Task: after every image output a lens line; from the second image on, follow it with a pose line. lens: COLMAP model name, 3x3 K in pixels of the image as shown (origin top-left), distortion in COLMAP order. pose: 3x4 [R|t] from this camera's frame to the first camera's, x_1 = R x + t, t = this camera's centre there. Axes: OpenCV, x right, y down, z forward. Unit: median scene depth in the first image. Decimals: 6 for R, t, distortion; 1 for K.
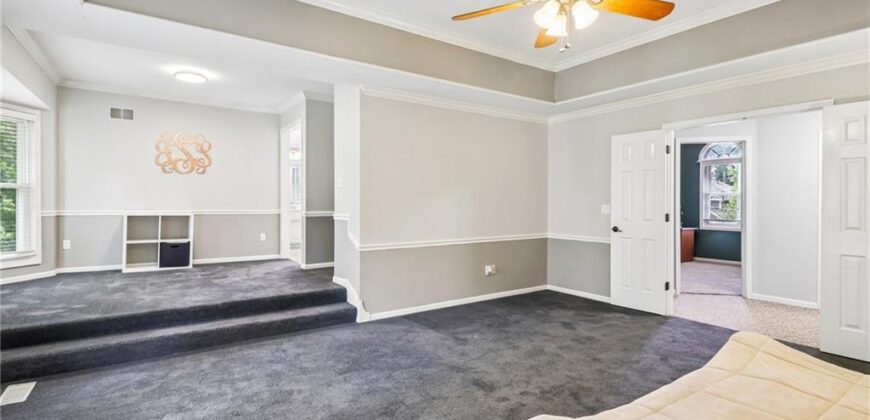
lens RADIAL K [[407.3, 0, 429.3], [0, 407.3, 204.1], [0, 0, 1]] dist [-0.000512, -0.010487]
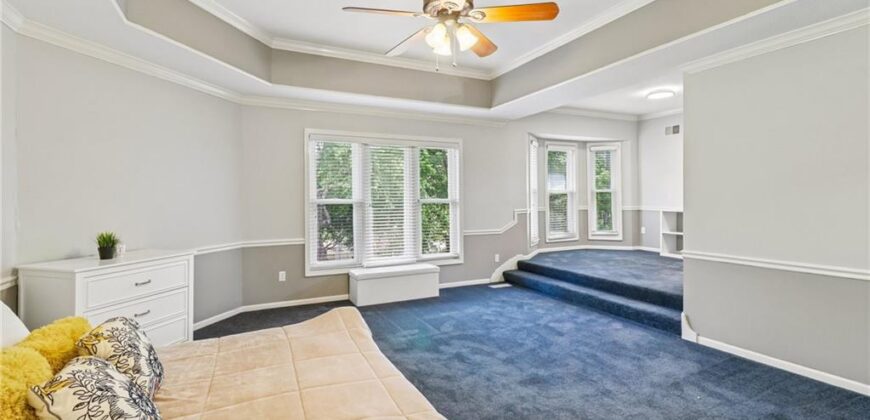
lens RADIAL K [[407.3, 0, 440.1], [0, 407.3, 197.1], [0, 0, 1]] dist [-0.000512, -0.010487]
pose [[-0.131544, -0.006517, -0.991289, 0.668946], [-0.004512, 0.999972, -0.005975, -0.005595], [0.991300, 0.003687, -0.131570, 0.514781]]
